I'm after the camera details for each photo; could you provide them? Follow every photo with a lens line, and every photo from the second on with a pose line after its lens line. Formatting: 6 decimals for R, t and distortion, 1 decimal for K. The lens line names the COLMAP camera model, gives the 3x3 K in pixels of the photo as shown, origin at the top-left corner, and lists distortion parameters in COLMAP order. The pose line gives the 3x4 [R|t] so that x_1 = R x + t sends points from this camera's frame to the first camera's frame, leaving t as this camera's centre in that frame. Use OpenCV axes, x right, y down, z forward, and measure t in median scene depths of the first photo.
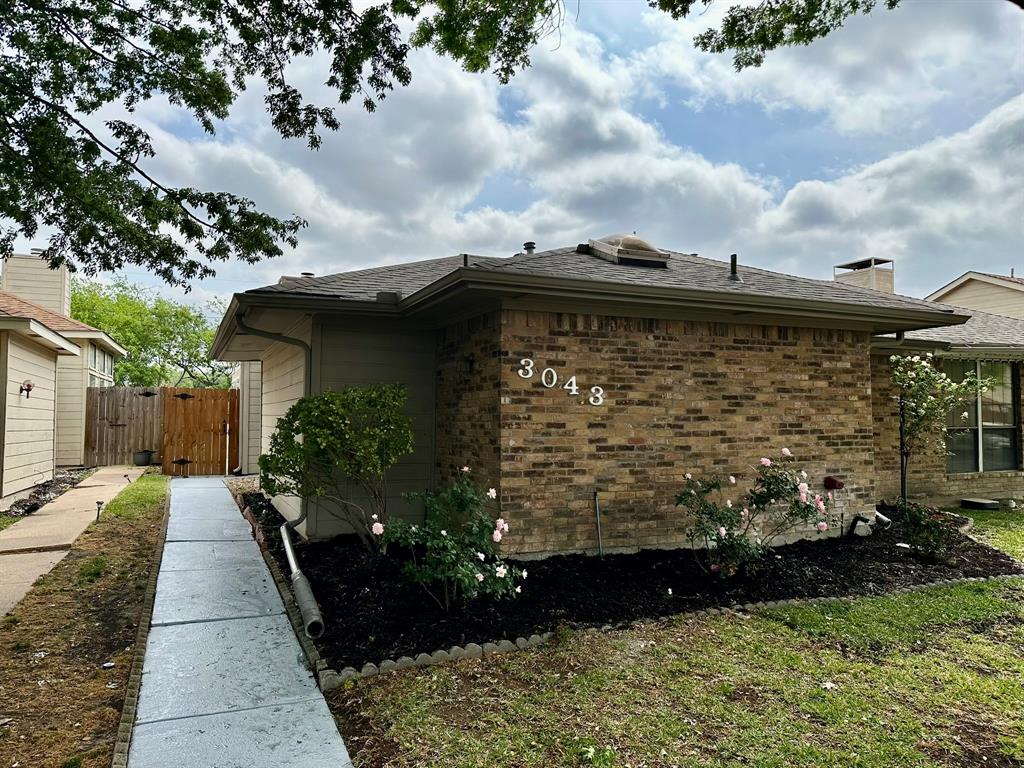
lens RADIAL K [[725.4, 0, 497.3], [0, 725.4, 383.0], [0, 0, 1]] dist [0.064033, -0.082854]
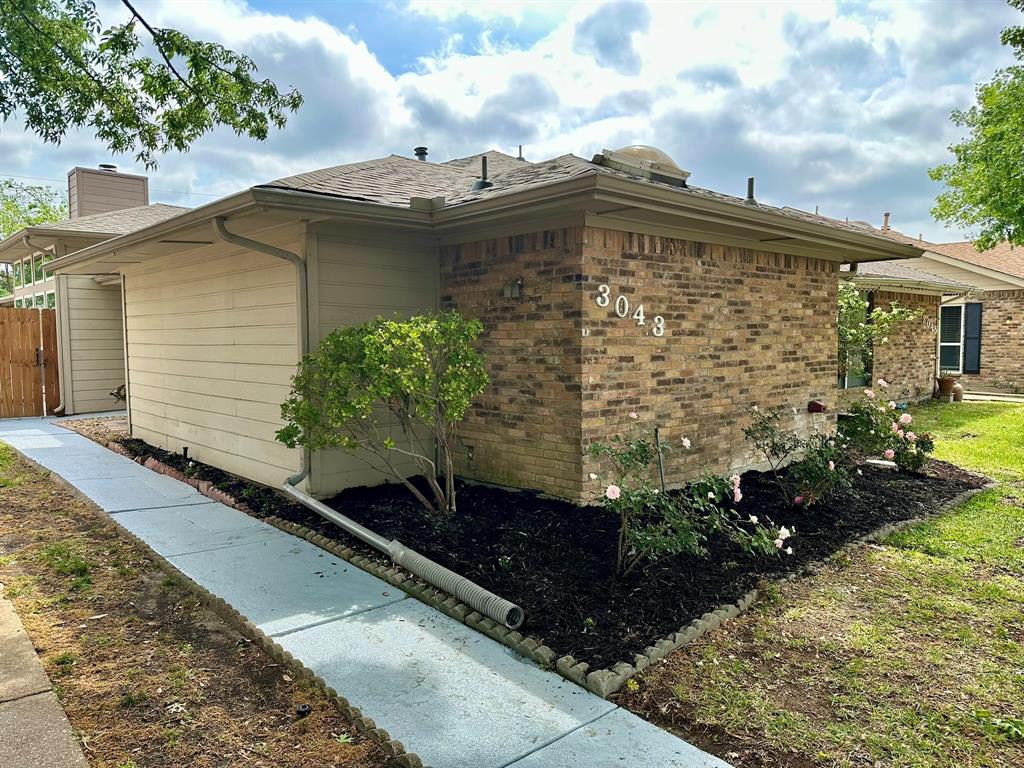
lens RADIAL K [[725.4, 0, 511.9], [0, 725.4, 399.9], [0, 0, 1]] dist [0.064033, -0.082854]
pose [[0.944869, -0.032990, 0.325782, -0.324097], [-0.010660, 0.991286, 0.131297, -0.008290], [-0.327275, -0.127531, 0.936284, 0.169490]]
